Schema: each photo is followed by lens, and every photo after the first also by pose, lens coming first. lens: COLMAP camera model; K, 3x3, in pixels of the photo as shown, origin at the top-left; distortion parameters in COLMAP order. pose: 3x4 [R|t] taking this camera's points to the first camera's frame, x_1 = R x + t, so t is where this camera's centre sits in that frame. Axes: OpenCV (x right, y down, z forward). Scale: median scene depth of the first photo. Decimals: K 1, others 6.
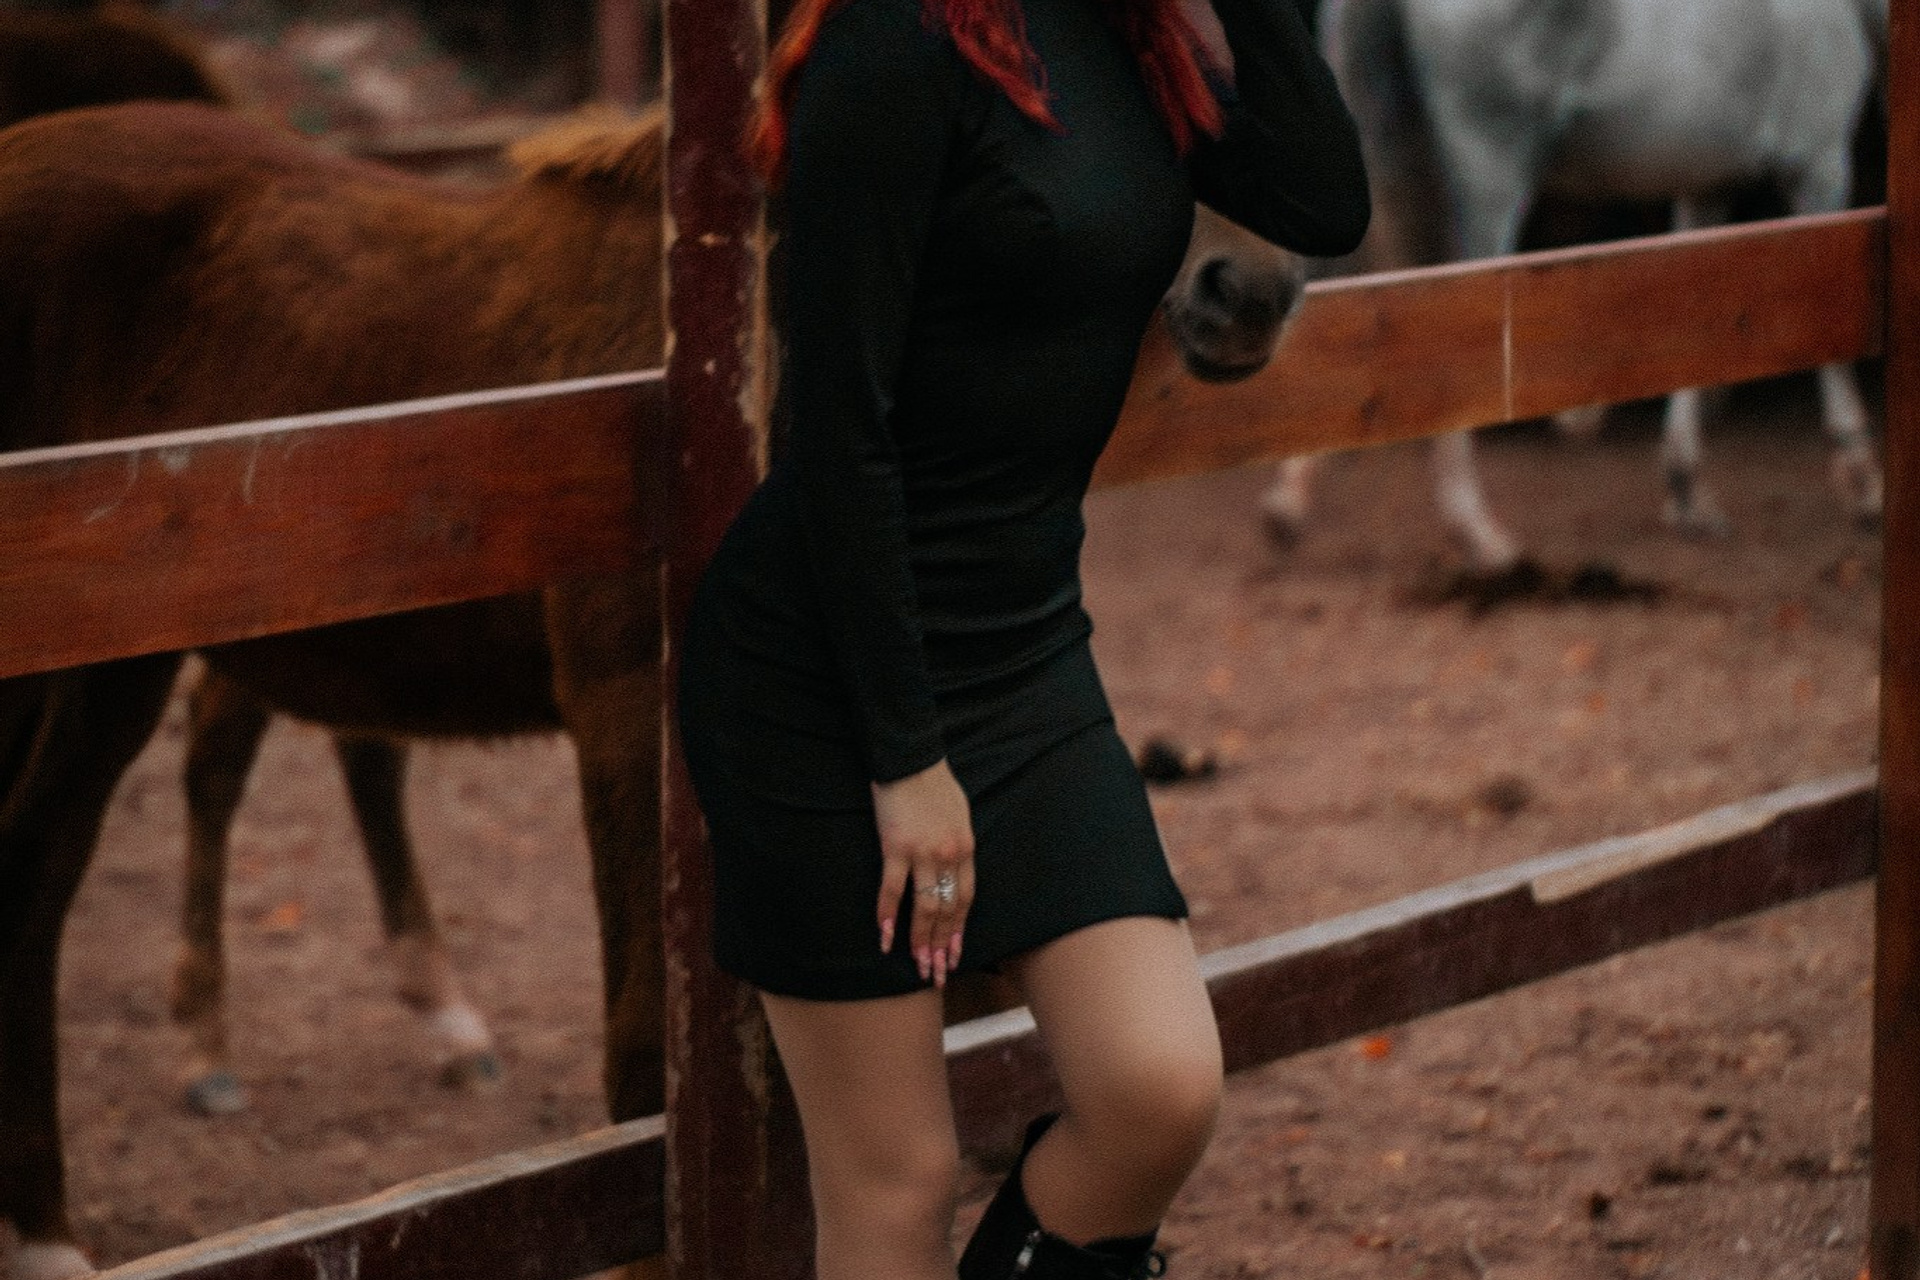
lens RADIAL K [[6542.0, 0, 971.5], [0, 6542.0, 628.9], [0, 0, 1]] dist [-0.130218, 0.000000]
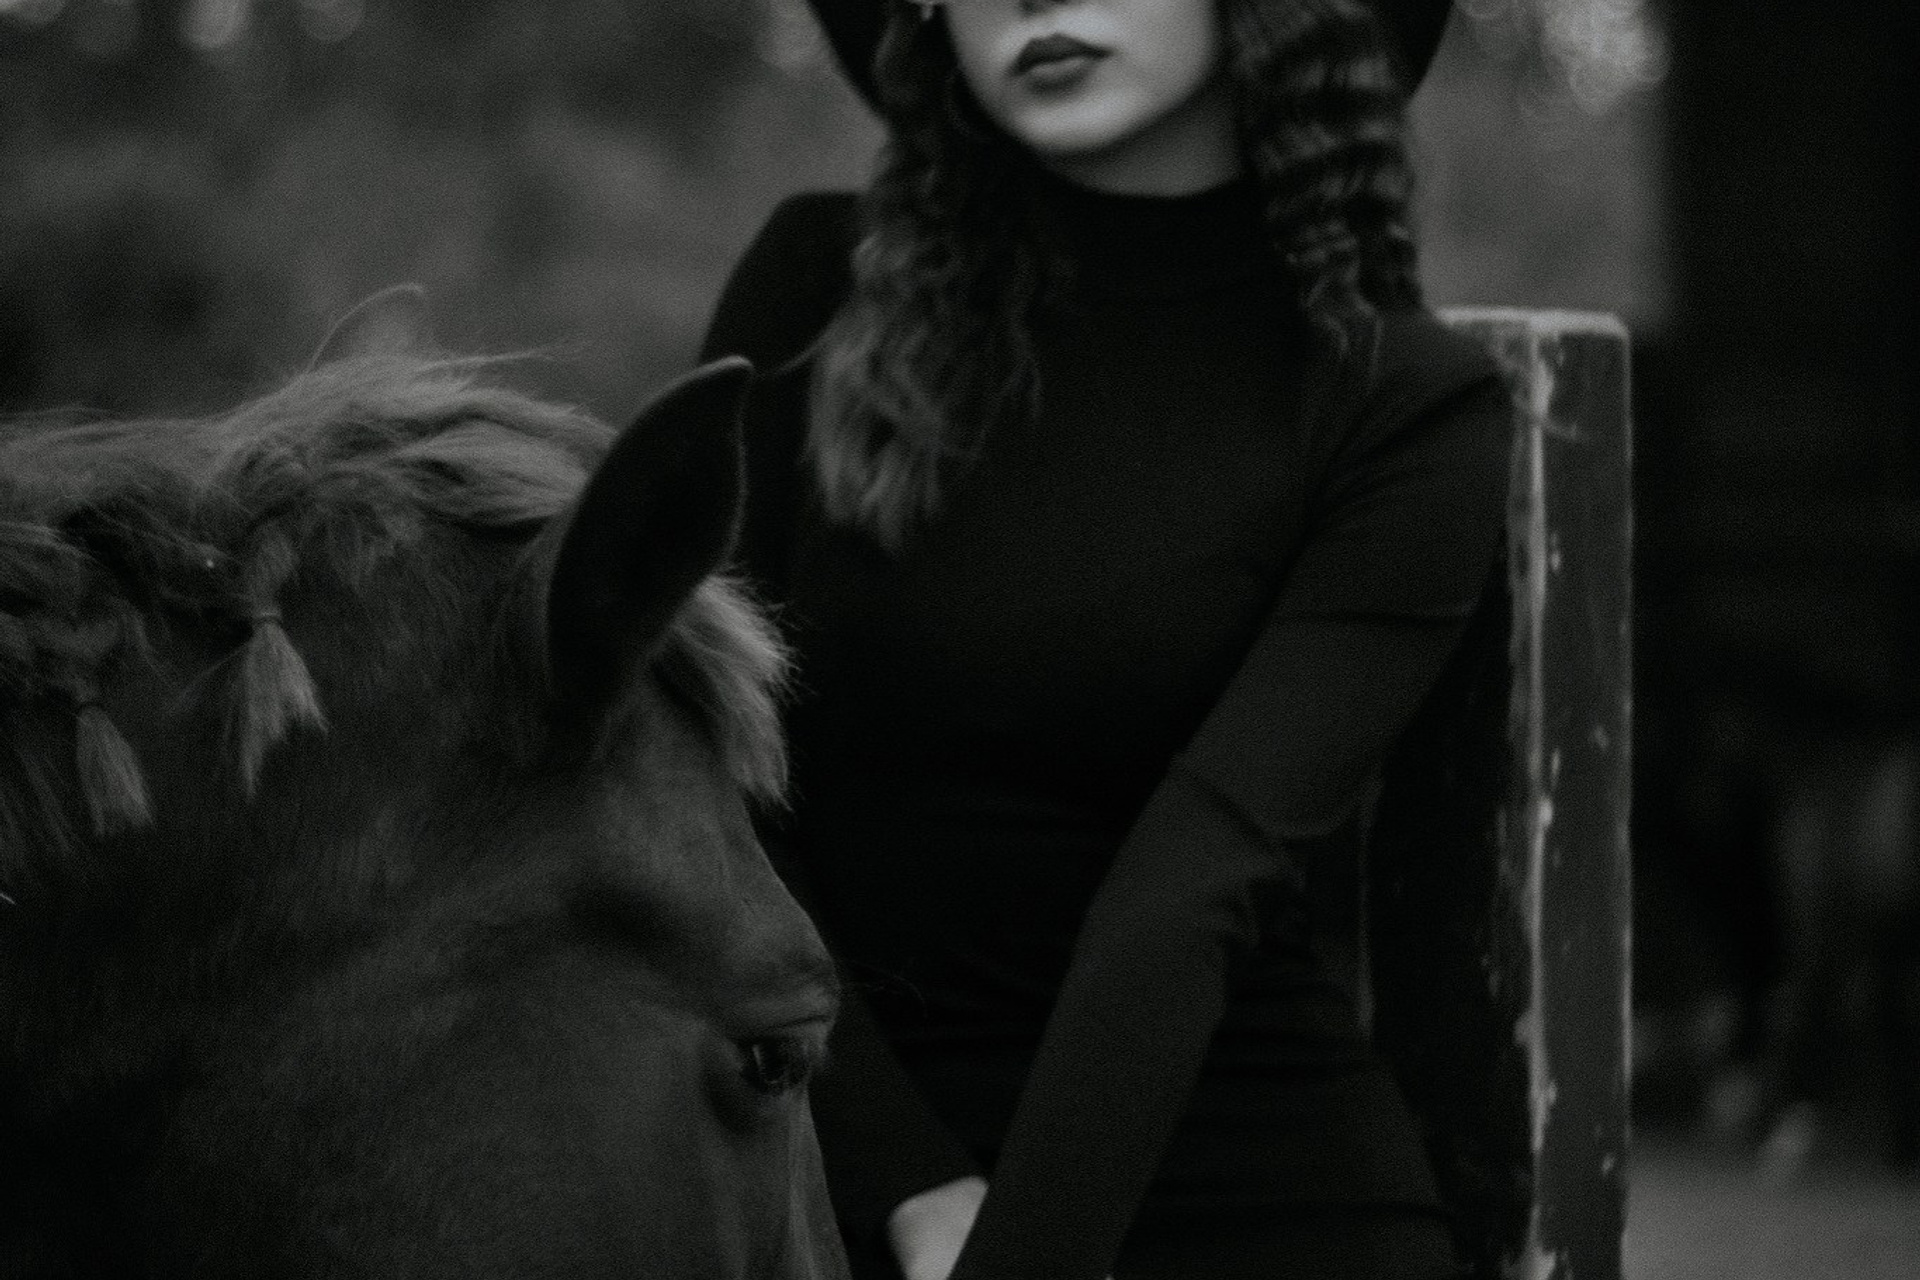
lens RADIAL K [[6542.0, 0, 962.1], [0, 6542.0, 639.0], [0, 0, 1]] dist [-0.130218, 0.000000]
pose [[0.999518, -0.008099, 0.029973, -0.102955], [0.010979, 0.995203, -0.097210, -0.057901], [-0.029042, 0.097492, 0.994812, 0.359839]]
